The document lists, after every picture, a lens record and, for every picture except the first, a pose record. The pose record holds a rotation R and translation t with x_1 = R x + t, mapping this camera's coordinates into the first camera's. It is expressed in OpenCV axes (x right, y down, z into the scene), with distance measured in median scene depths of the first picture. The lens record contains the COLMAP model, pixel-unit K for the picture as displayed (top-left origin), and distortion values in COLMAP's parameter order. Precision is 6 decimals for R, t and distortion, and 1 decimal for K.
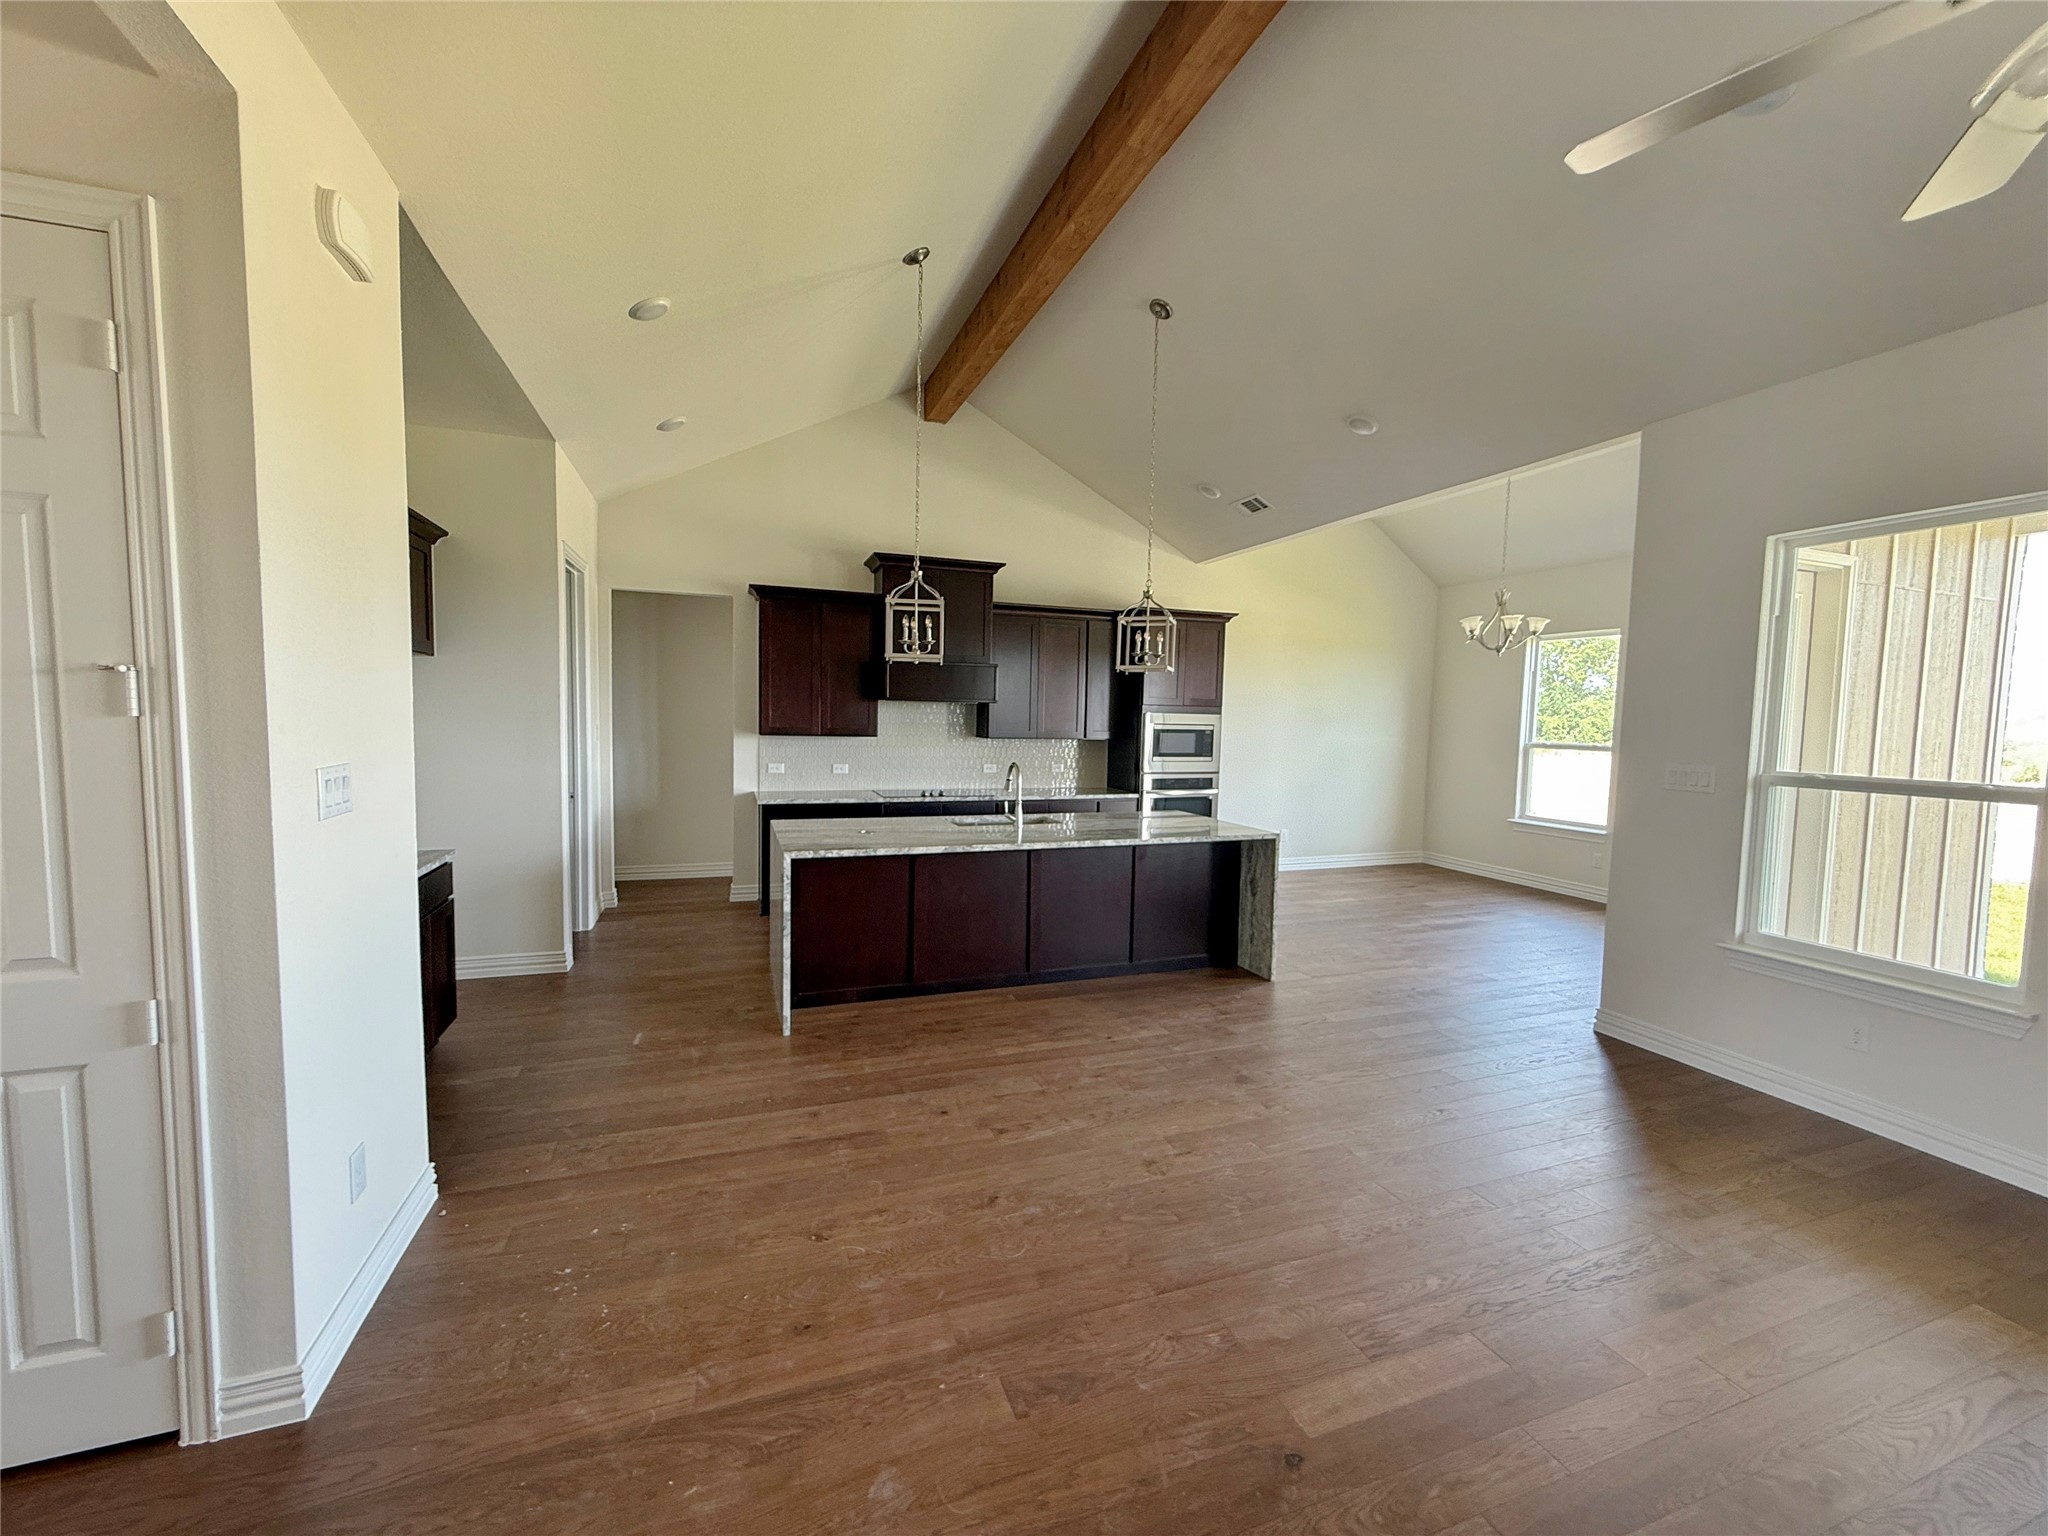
lens RADIAL K [[820.2, 0, 1021.9], [0, 820.2, 767.1], [0, 0, 1]] dist [-0.000743, -0.000067]
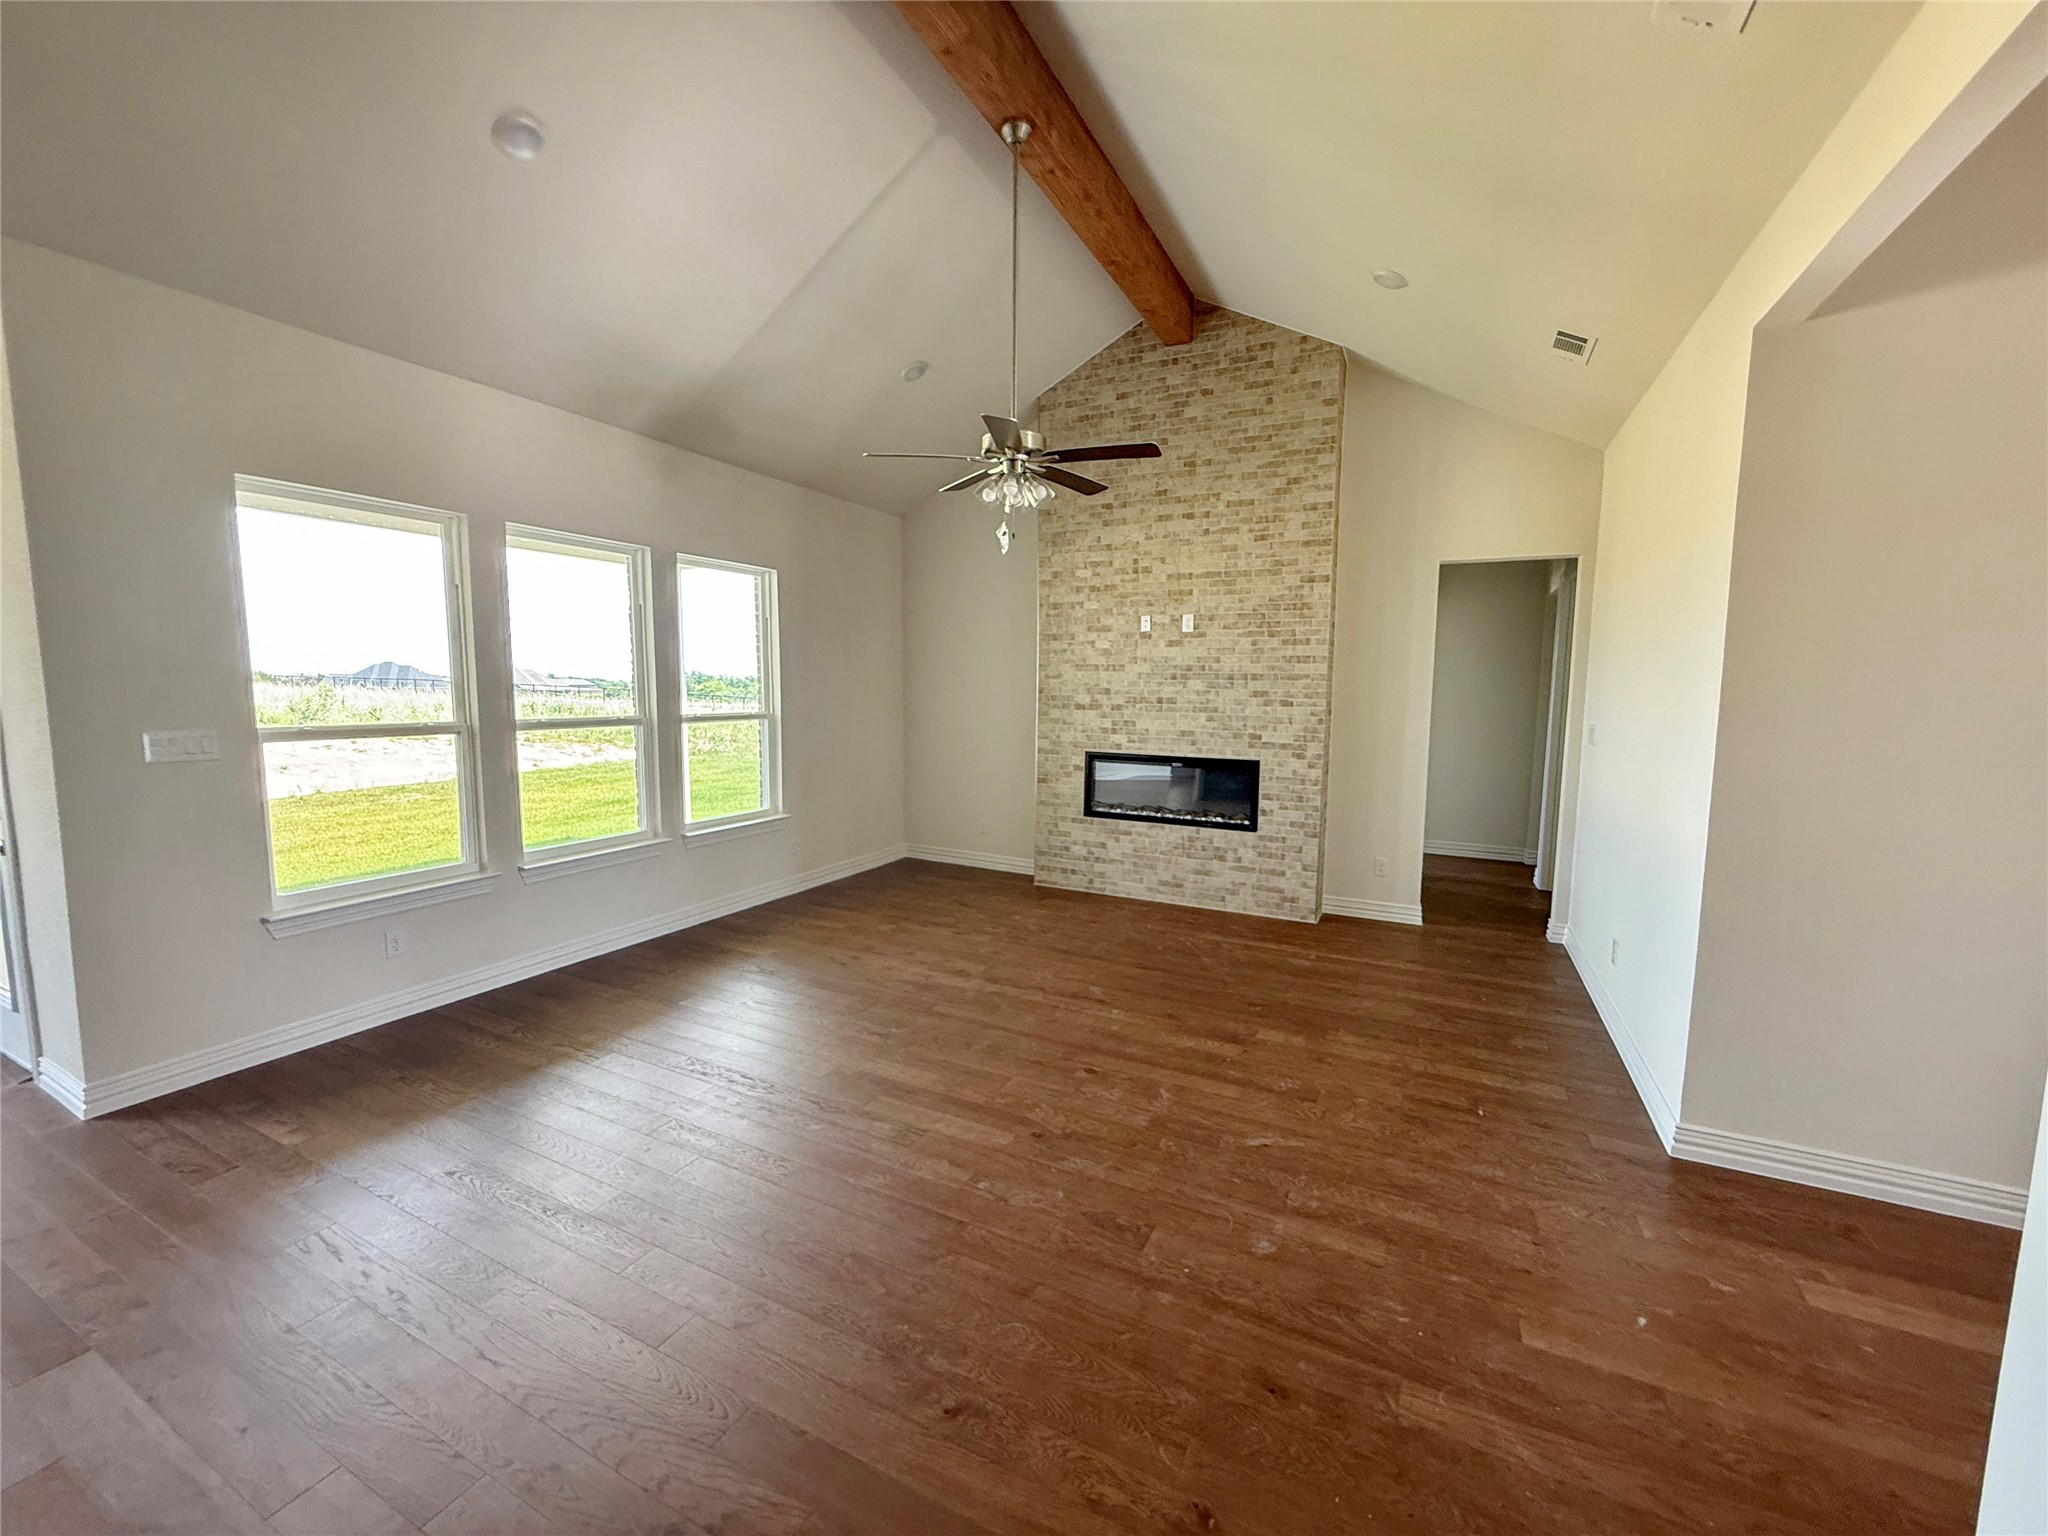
lens RADIAL K [[820.2, 0, 1017.8], [0, 820.2, 769.1], [0, 0, 1]] dist [-0.000743, -0.000067]
pose [[-0.682075, -0.104542, 0.723771, -0.678624], [0.025740, 0.985684, 0.166629, -0.153245], [-0.730829, 0.132284, -0.669619, 1.788133]]
